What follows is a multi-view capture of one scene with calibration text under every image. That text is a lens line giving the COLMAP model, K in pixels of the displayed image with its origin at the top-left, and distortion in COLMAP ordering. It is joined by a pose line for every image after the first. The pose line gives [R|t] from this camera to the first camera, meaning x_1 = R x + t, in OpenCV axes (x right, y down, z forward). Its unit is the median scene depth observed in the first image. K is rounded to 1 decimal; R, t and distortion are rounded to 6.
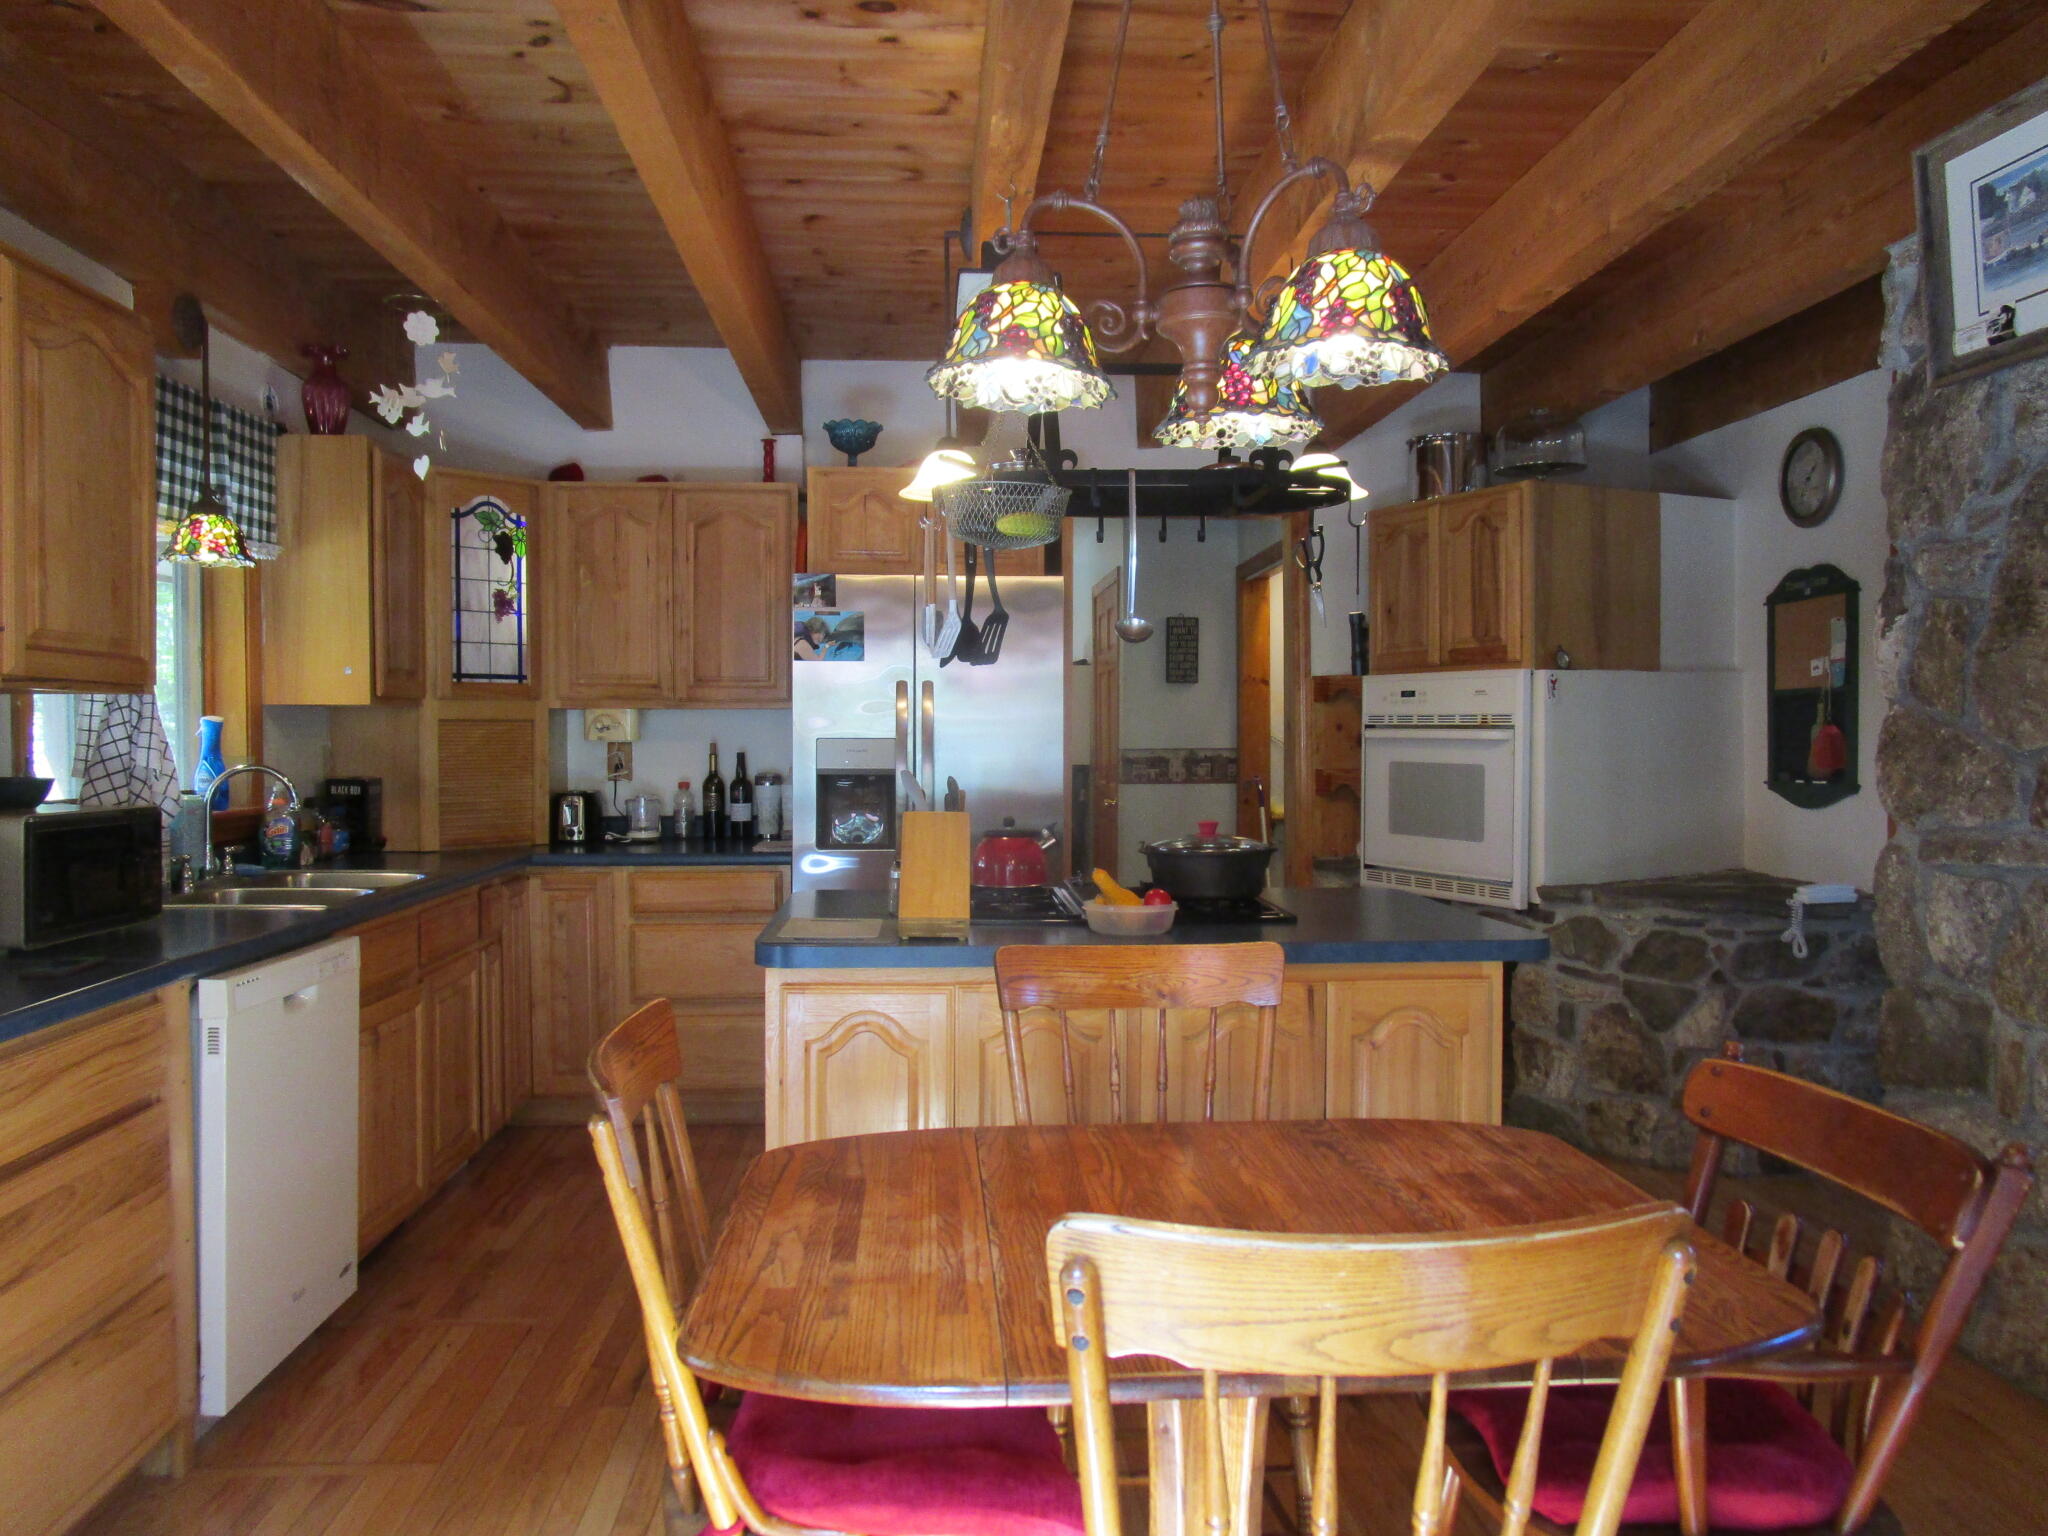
lens RADIAL K [[1456.8, 0, 1029.3], [0, 1456.8, 762.6], [0, 0, 1]] dist [-0.021247, 0.006852]
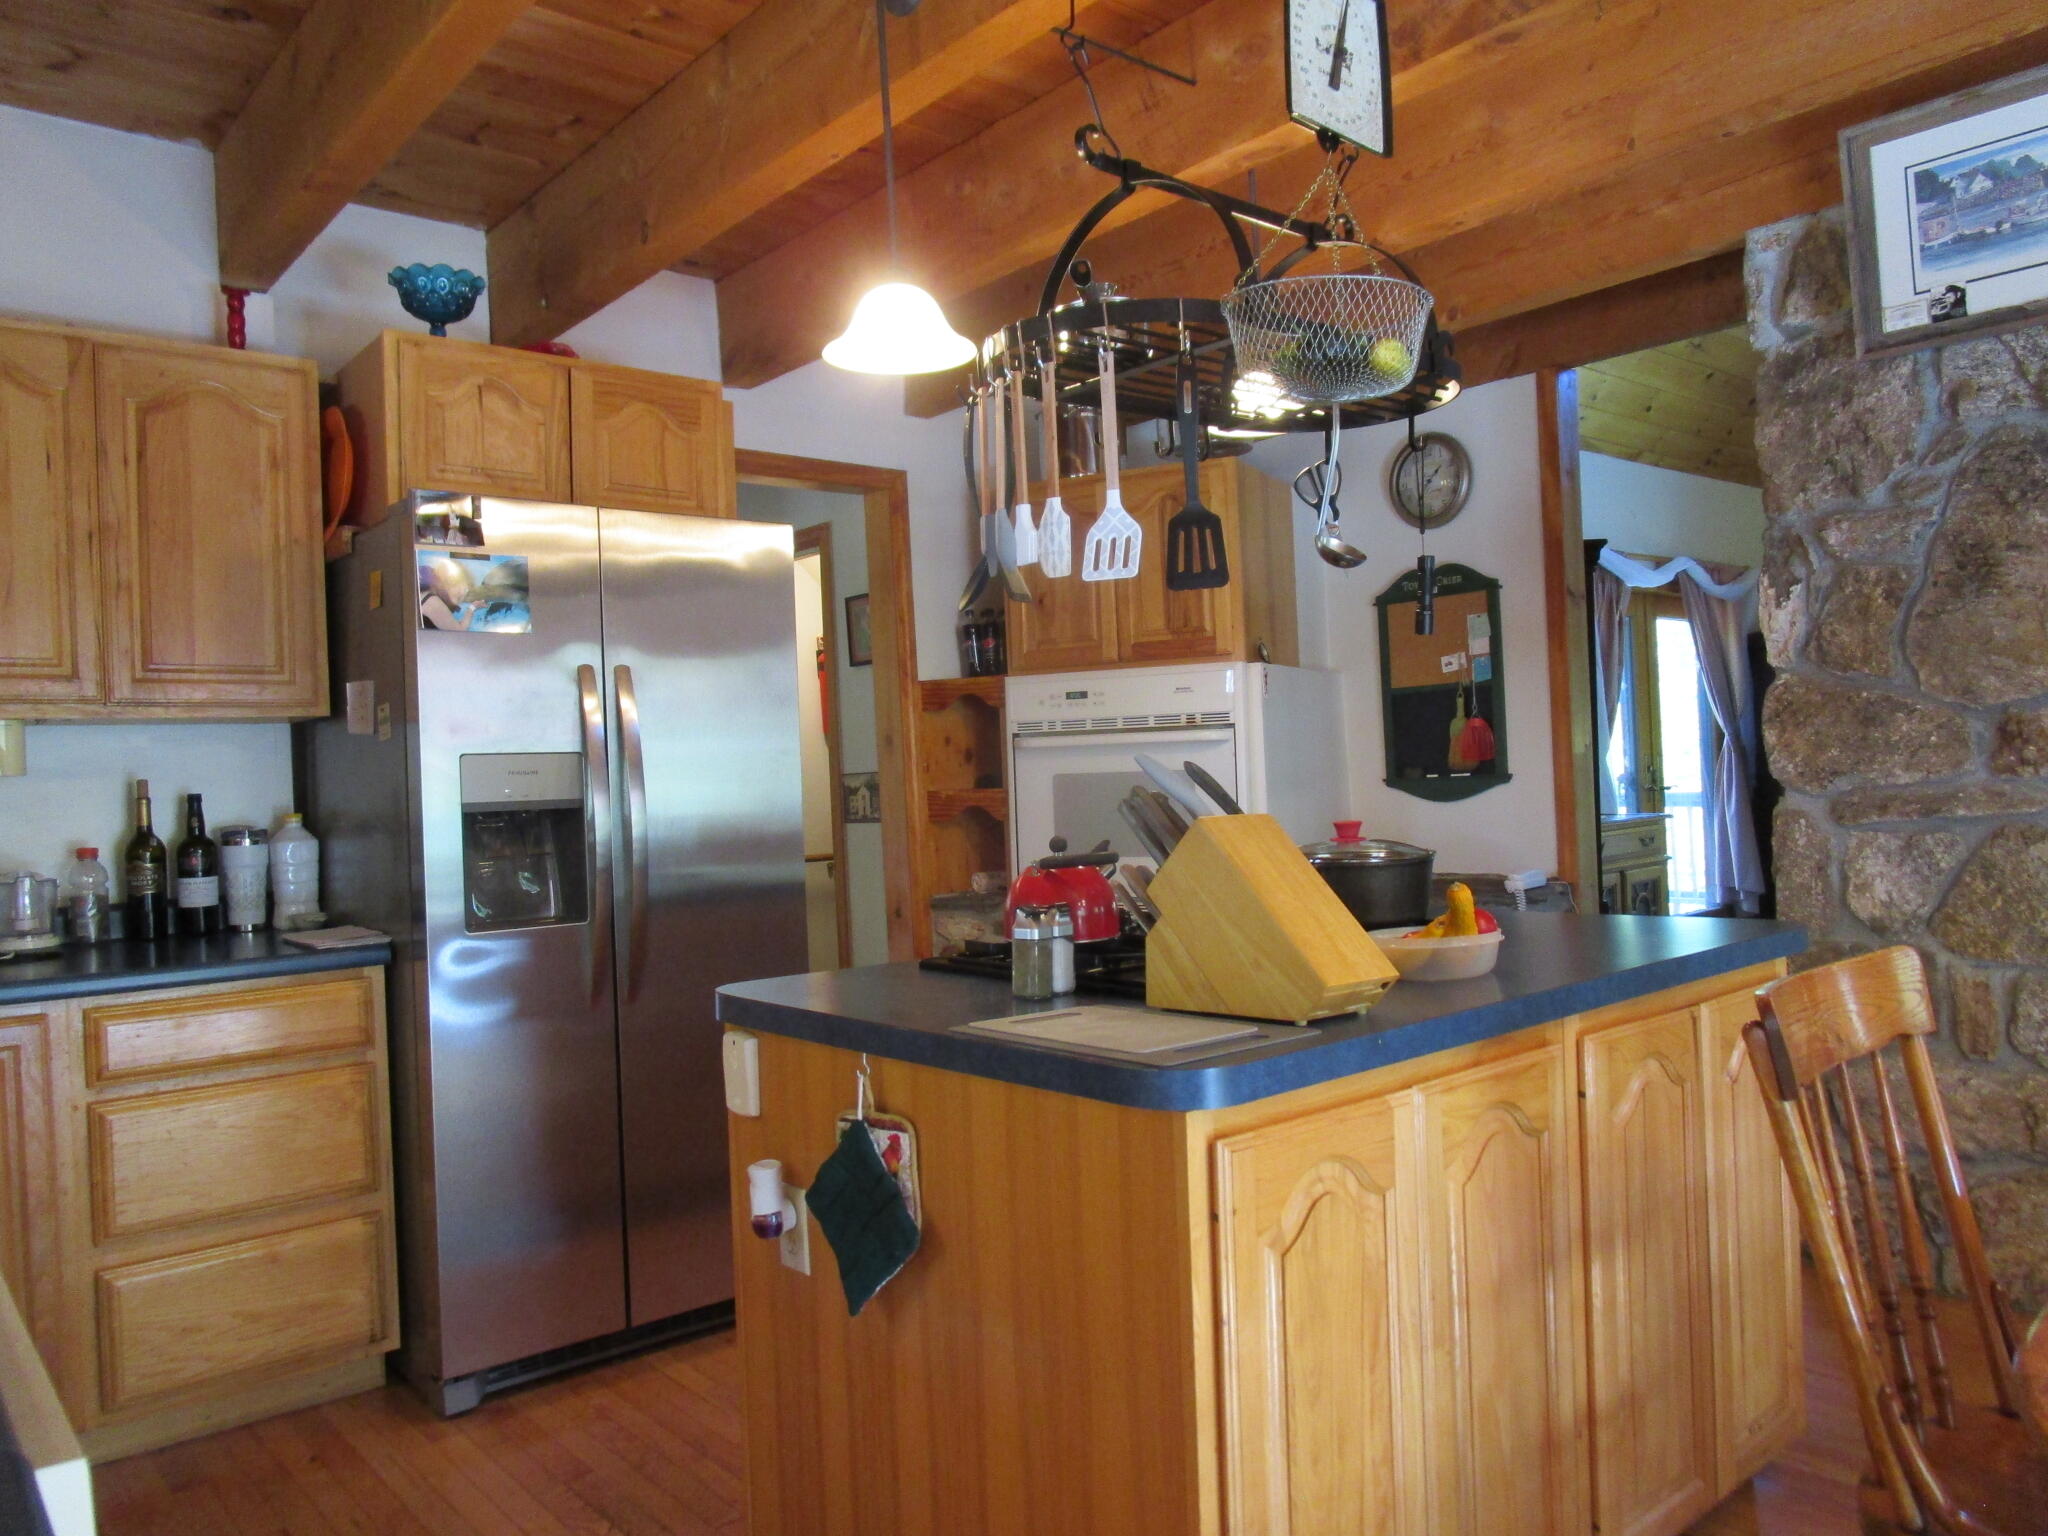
lens RADIAL K [[1456.8, 0, 1025.4], [0, 1456.8, 767.0], [0, 0, 1]] dist [-0.021247, 0.006852]
pose [[0.805610, -0.029035, 0.591735, -0.461498], [0.051748, 0.998430, -0.021460, 0.021321], [-0.590182, 0.047910, 0.805847, 0.512944]]
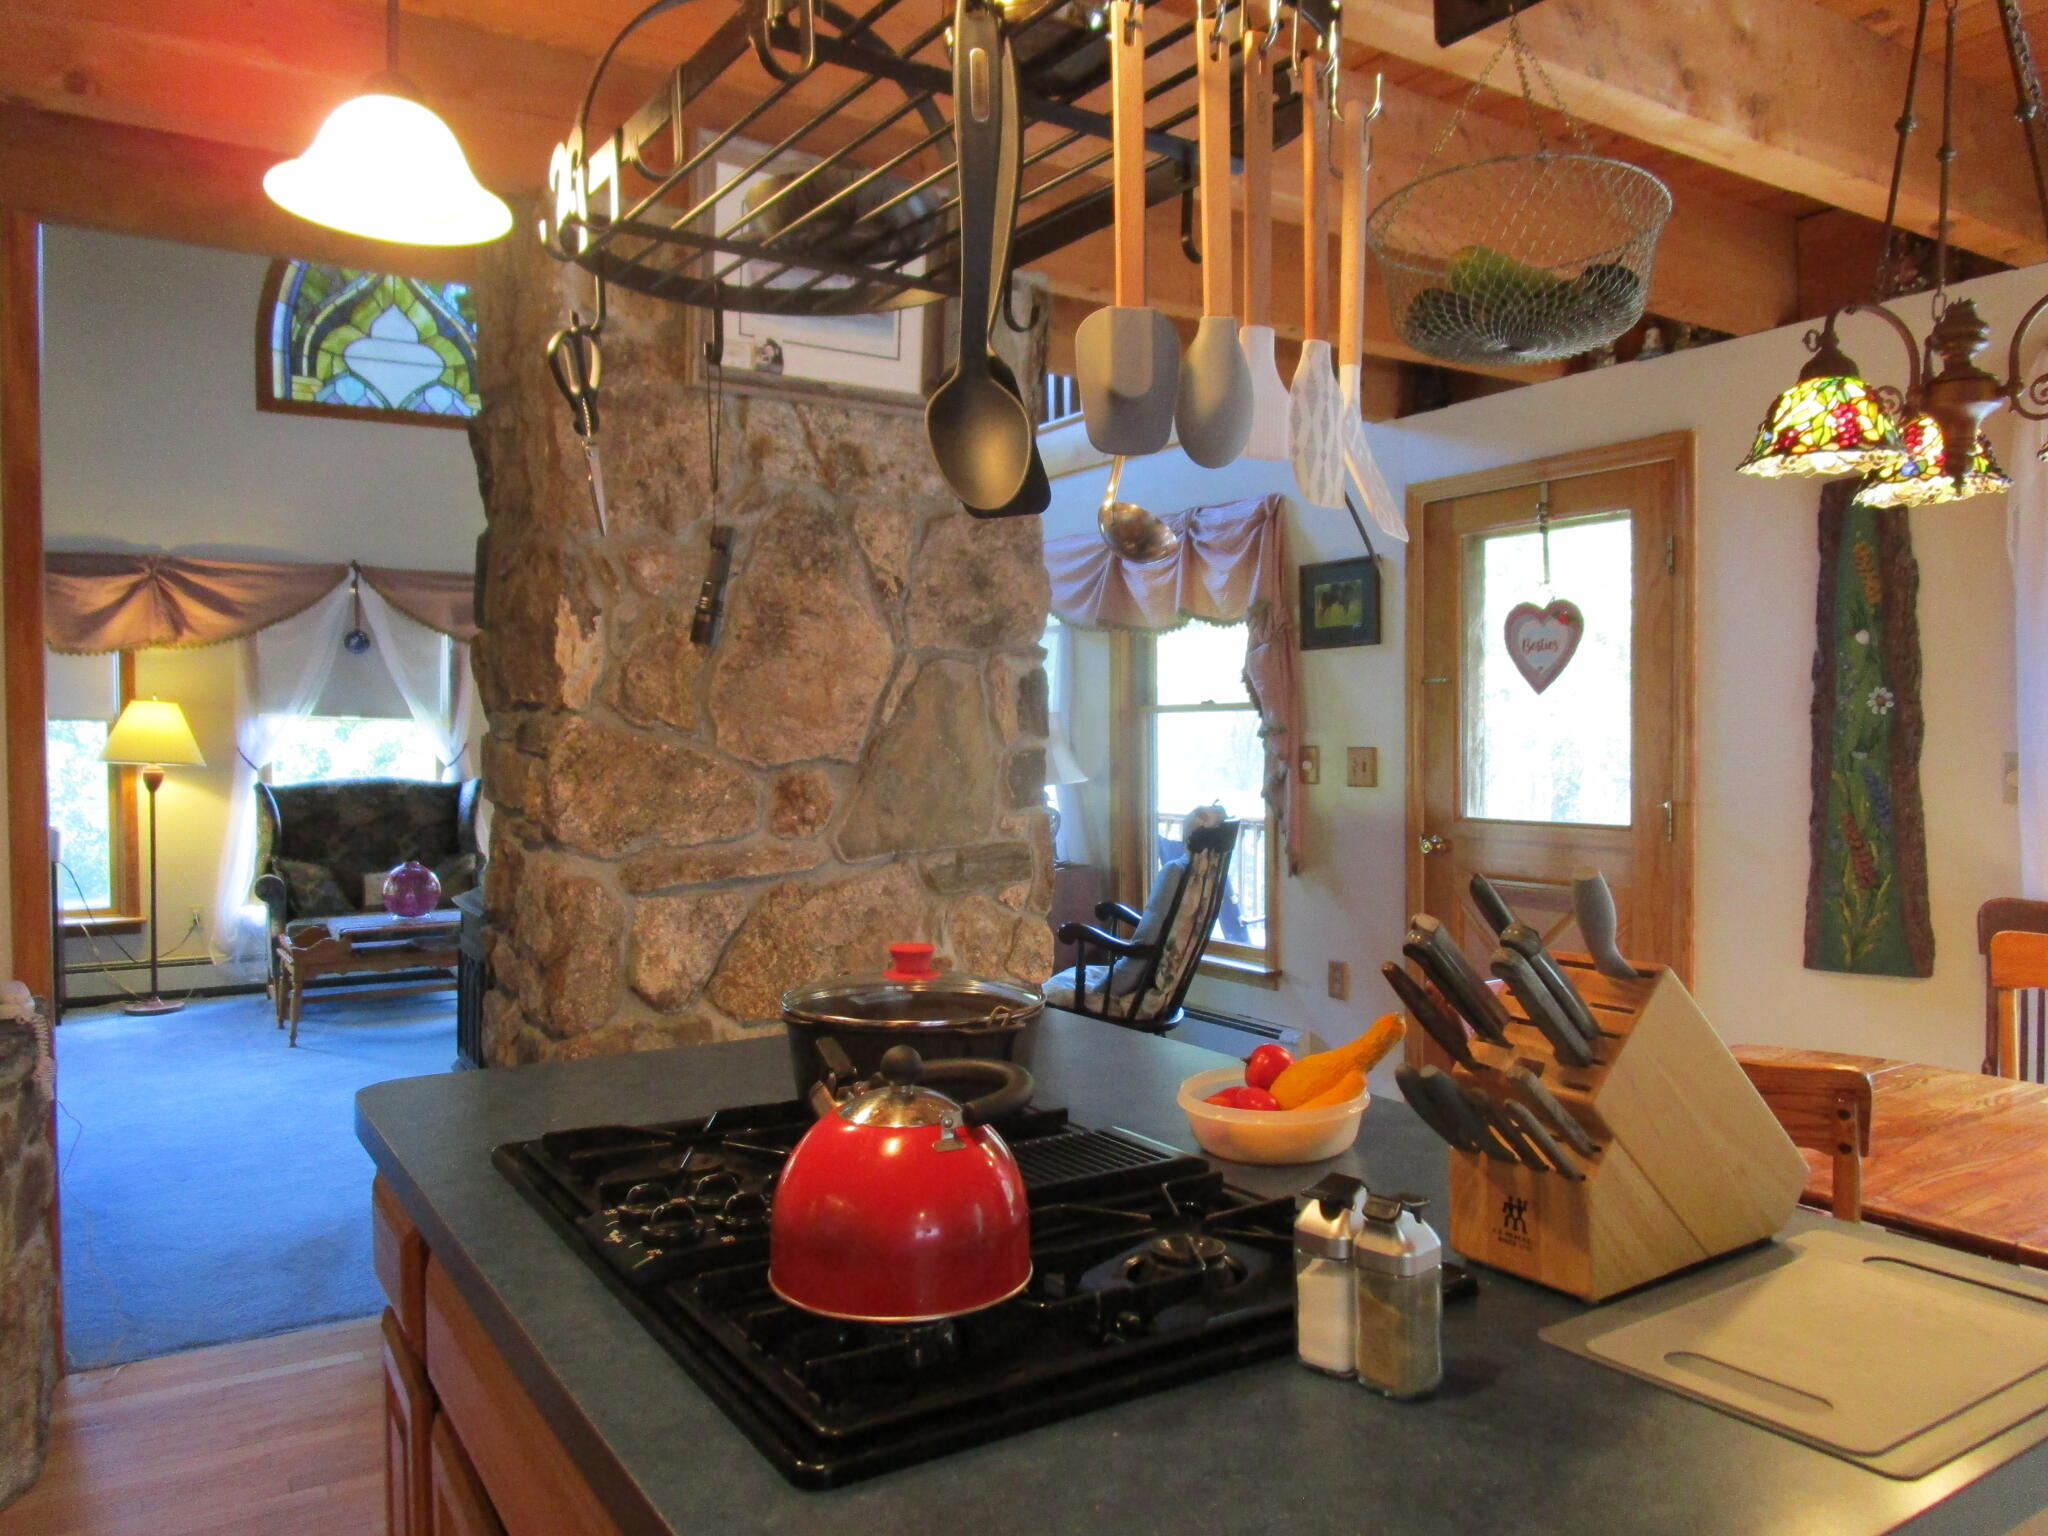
lens RADIAL K [[1456.8, 0, 1025.3], [0, 1456.8, 768.2], [0, 0, 1]] dist [-0.021247, 0.006852]
pose [[-0.468195, -0.016007, 0.883480, -0.314528], [0.021095, 0.999349, 0.029285, -0.029900], [-0.883373, 0.032348, -0.467553, 1.217329]]
